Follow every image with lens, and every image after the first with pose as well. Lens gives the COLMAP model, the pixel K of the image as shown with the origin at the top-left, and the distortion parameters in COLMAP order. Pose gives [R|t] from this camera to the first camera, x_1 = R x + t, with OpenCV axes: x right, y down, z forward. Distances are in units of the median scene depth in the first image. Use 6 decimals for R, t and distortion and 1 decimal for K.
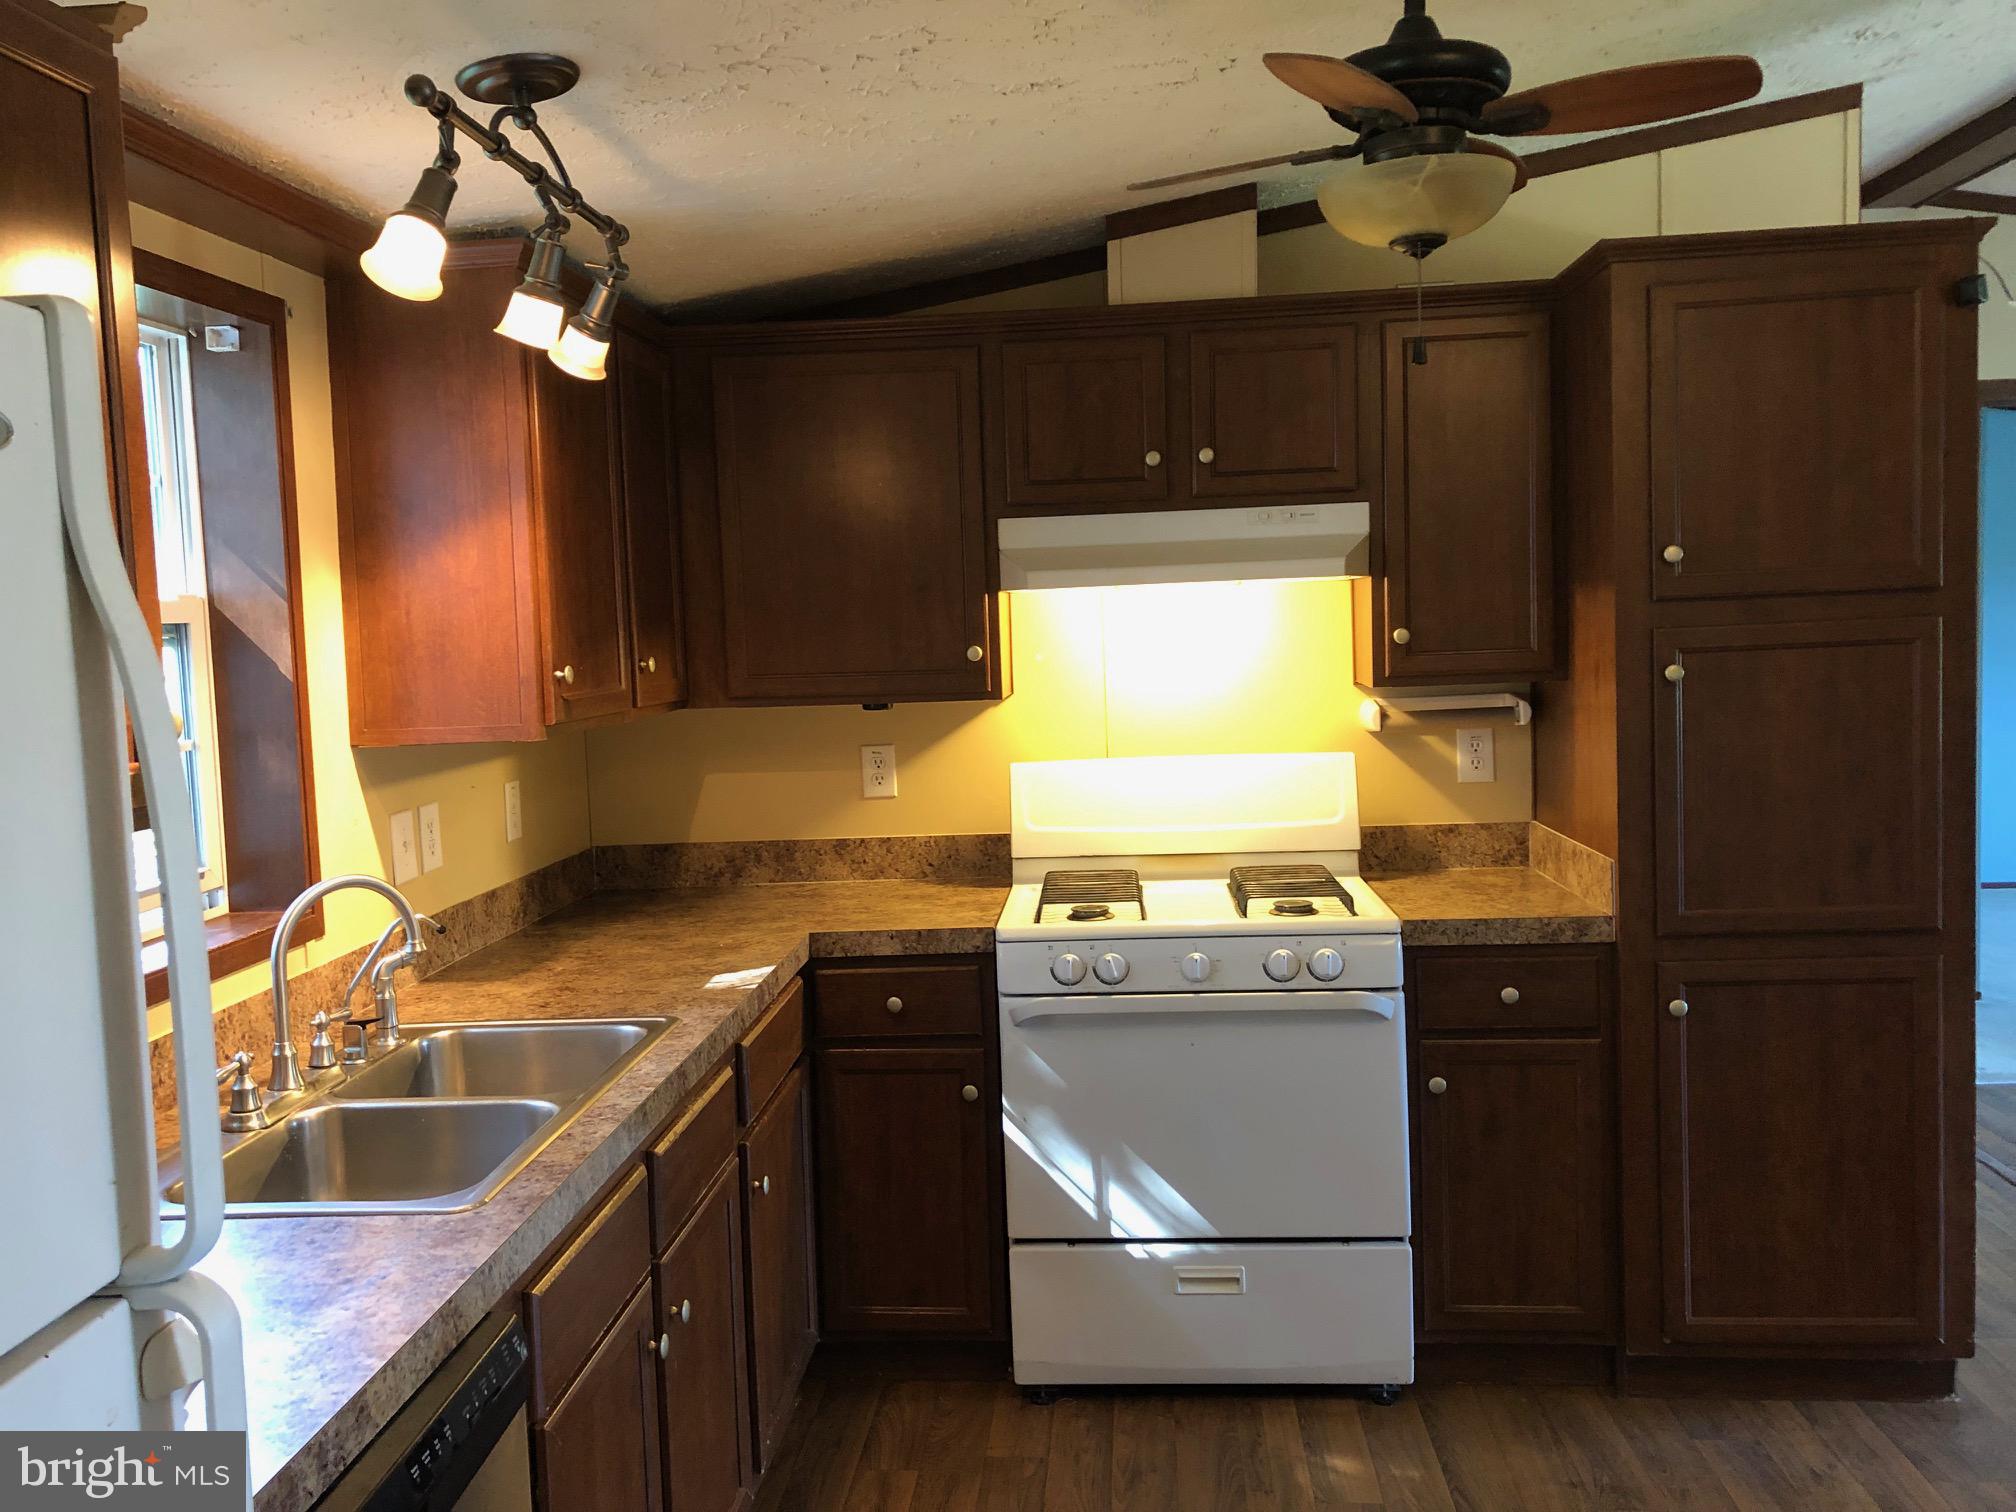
lens RADIAL K [[1672.9, 0, 1007.5], [0, 1672.9, 742.4], [0, 0, 1]] dist [0.030324, 0.001276]
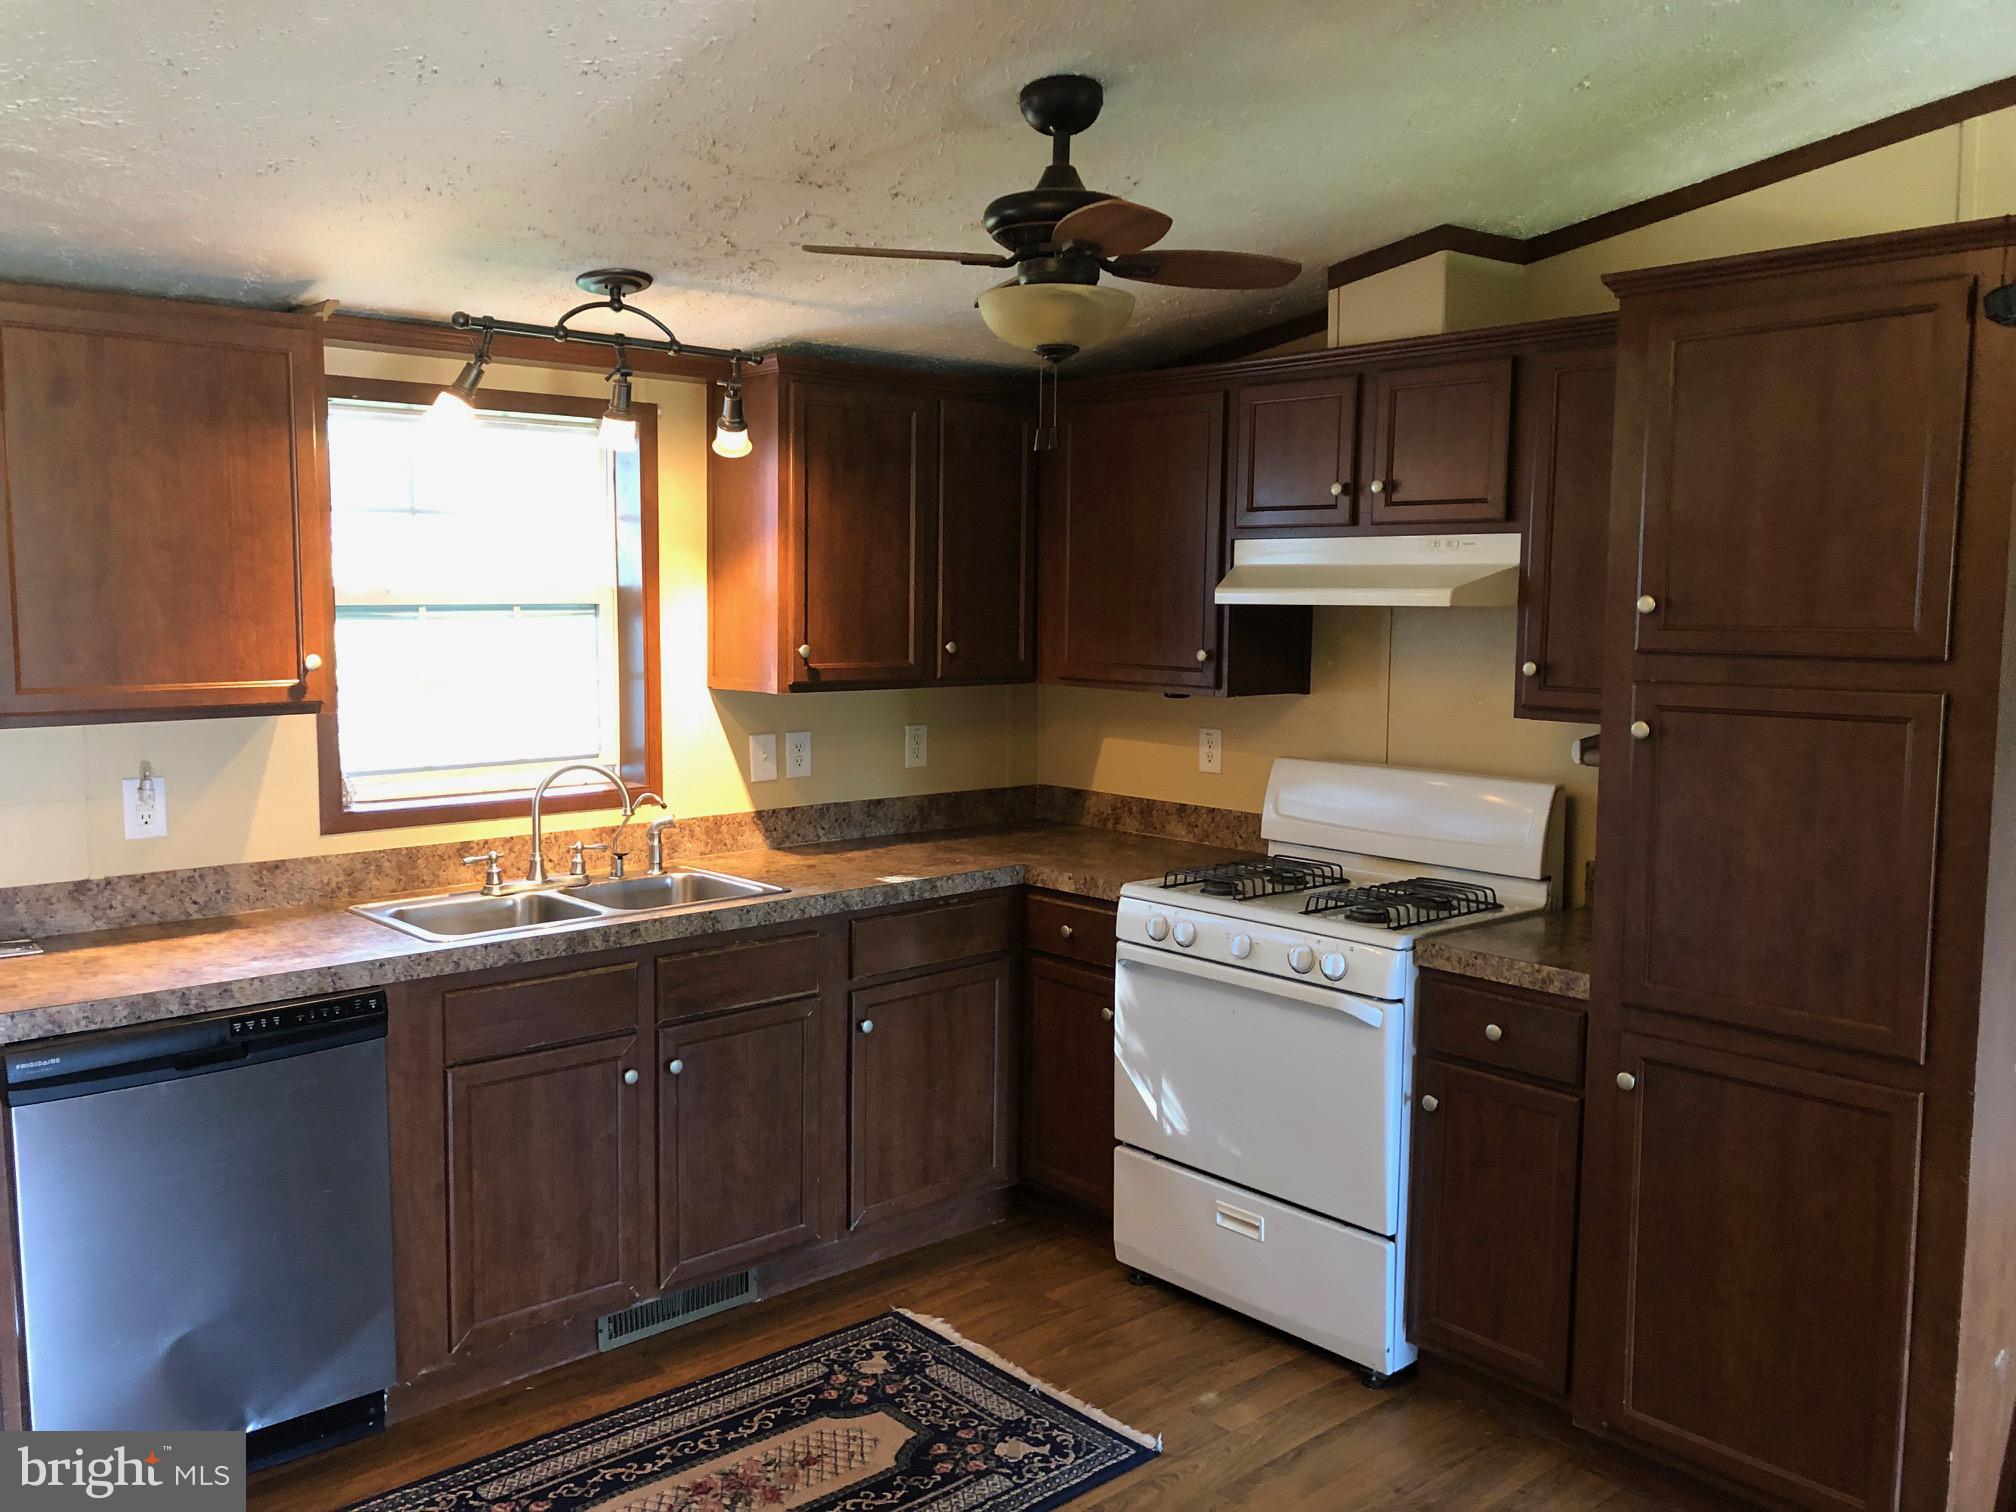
lens RADIAL K [[1708.2, 0, 1020.7], [0, 1708.2, 764.7], [0, 0, 1]] dist [0.110098, -0.156608]
pose [[0.717359, 0.117372, -0.686746, 0.776173], [-0.091121, 0.993046, 0.074539, -0.059532], [0.690719, 0.009106, 0.723066, 0.052329]]
